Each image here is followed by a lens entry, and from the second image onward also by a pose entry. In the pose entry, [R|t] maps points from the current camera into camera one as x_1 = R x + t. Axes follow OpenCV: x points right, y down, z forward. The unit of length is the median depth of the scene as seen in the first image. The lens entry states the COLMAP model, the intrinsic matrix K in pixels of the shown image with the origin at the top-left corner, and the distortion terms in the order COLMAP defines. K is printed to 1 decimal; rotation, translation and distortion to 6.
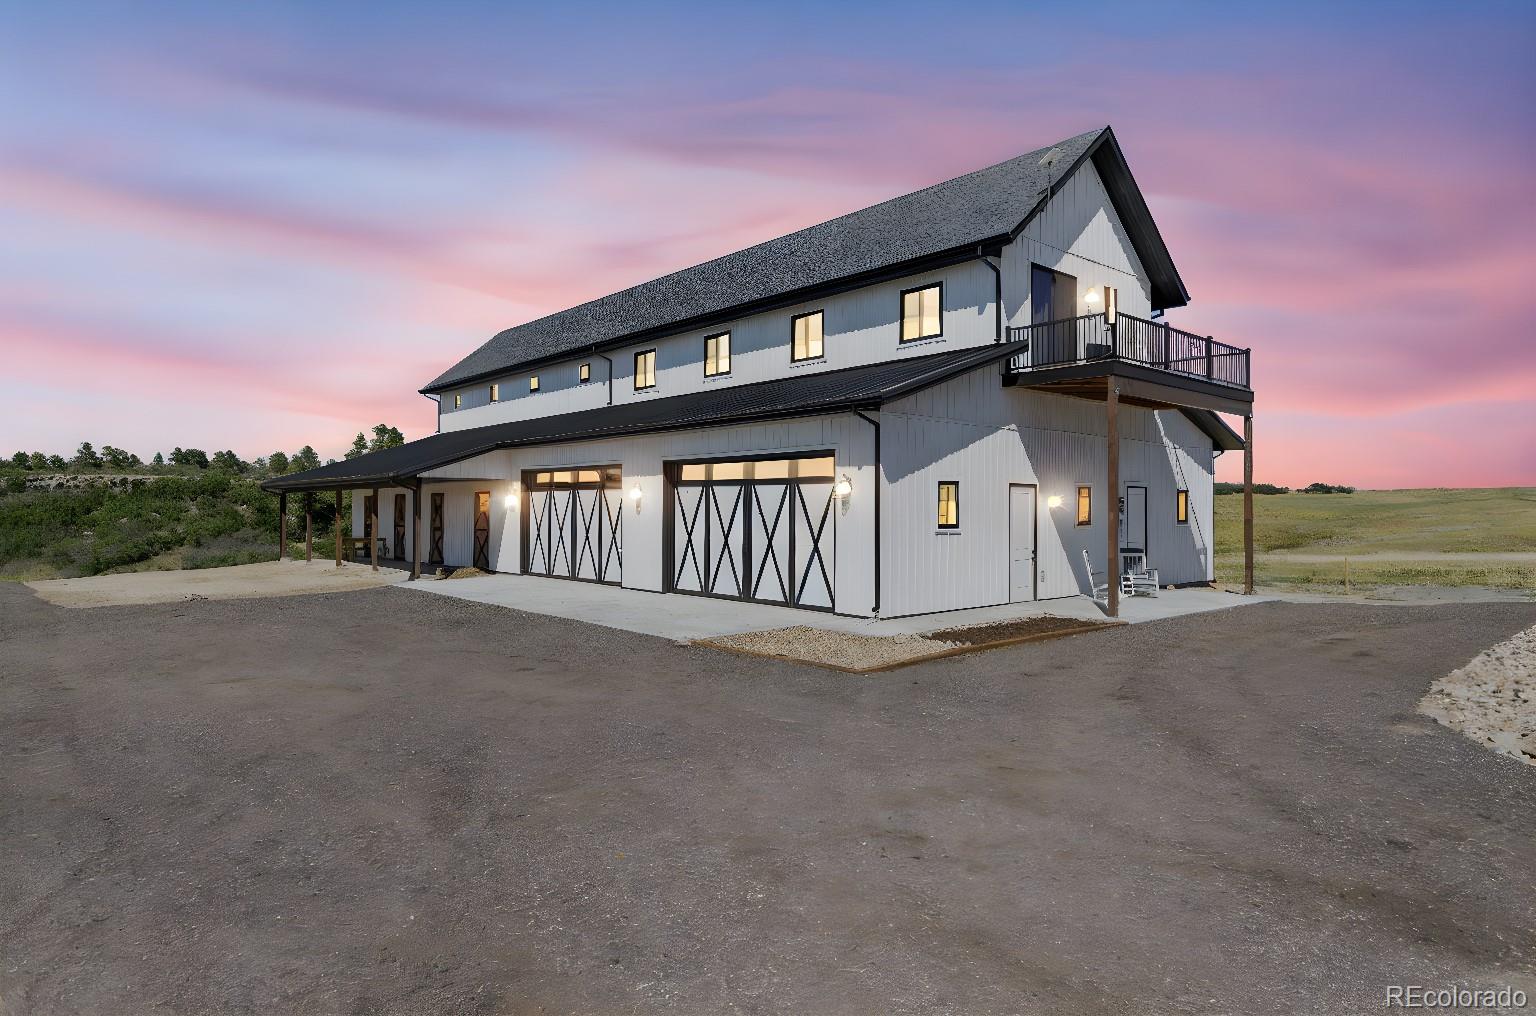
lens RADIAL K [[888.0, 0, 768.0], [0, 888.0, 508.0], [0, 0, 1]] dist [-0.000486, 0.000118]
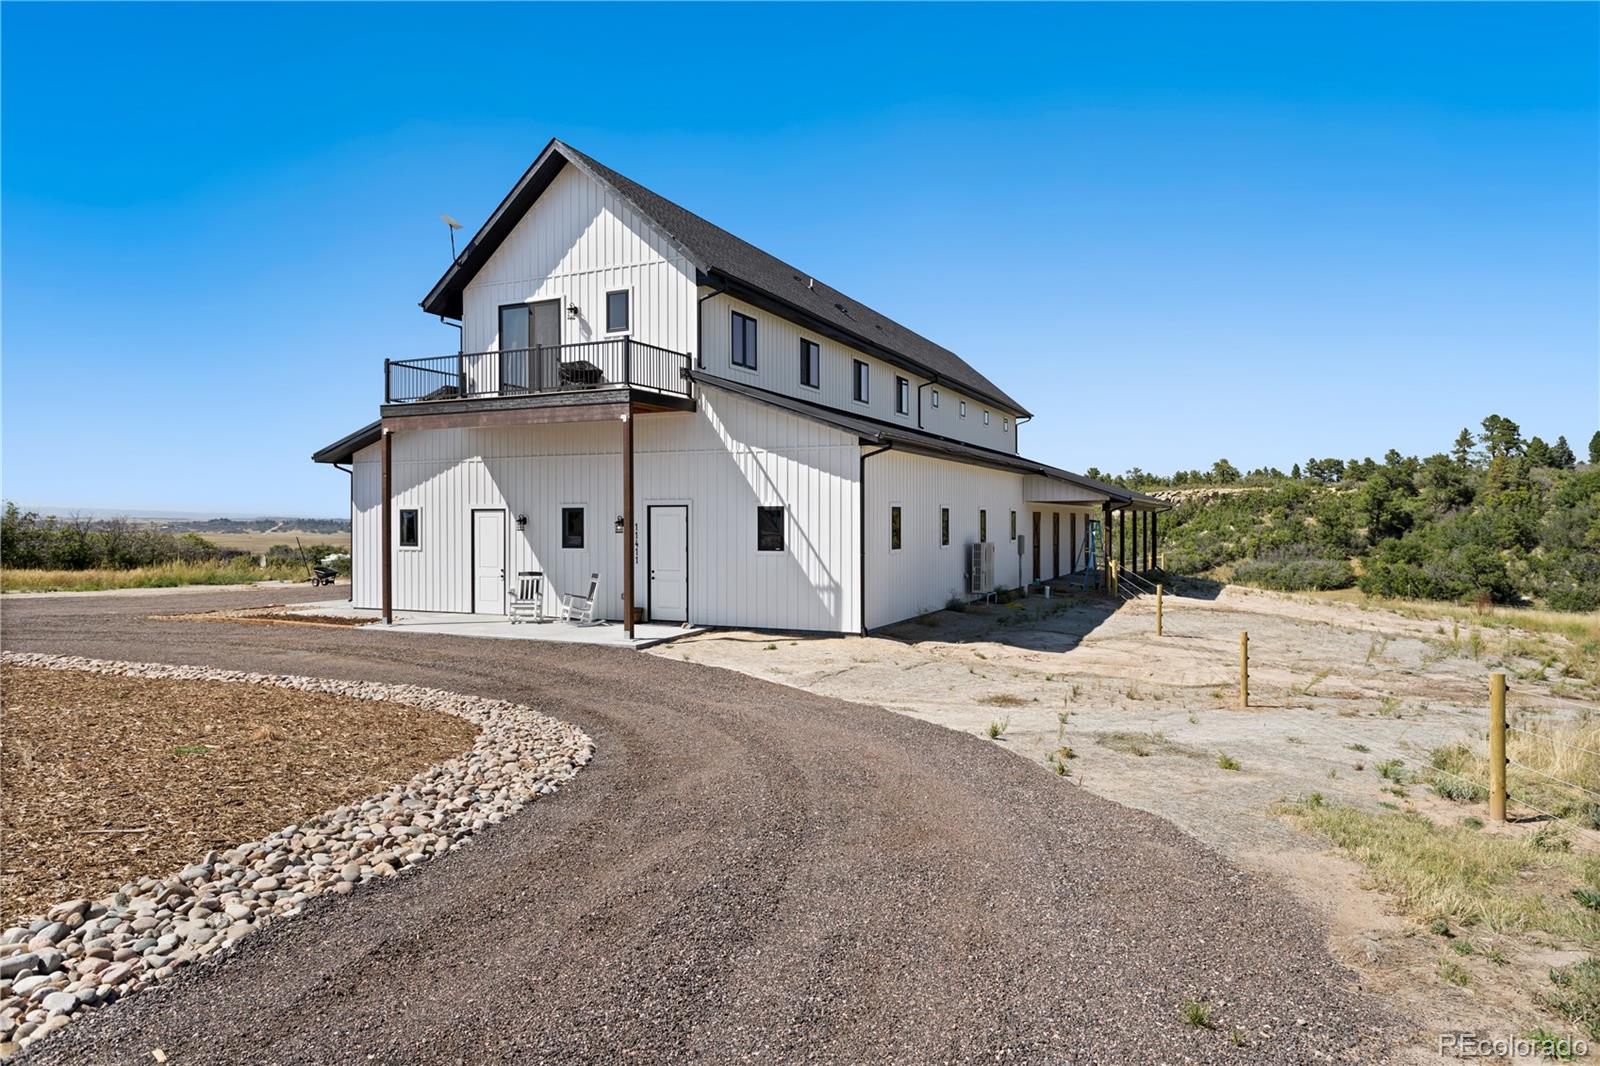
lens RADIAL K [[975.6, 0, 800.0], [0, 975.6, 533.0], [0, 0, 1]] dist [0.002916, 0.000305]
pose [[0.407461, 0.008000, -0.913187, 1.094767], [0.005435, 0.999923, 0.011185, -0.005763], [0.913206, -0.009521, 0.407386, 0.600025]]
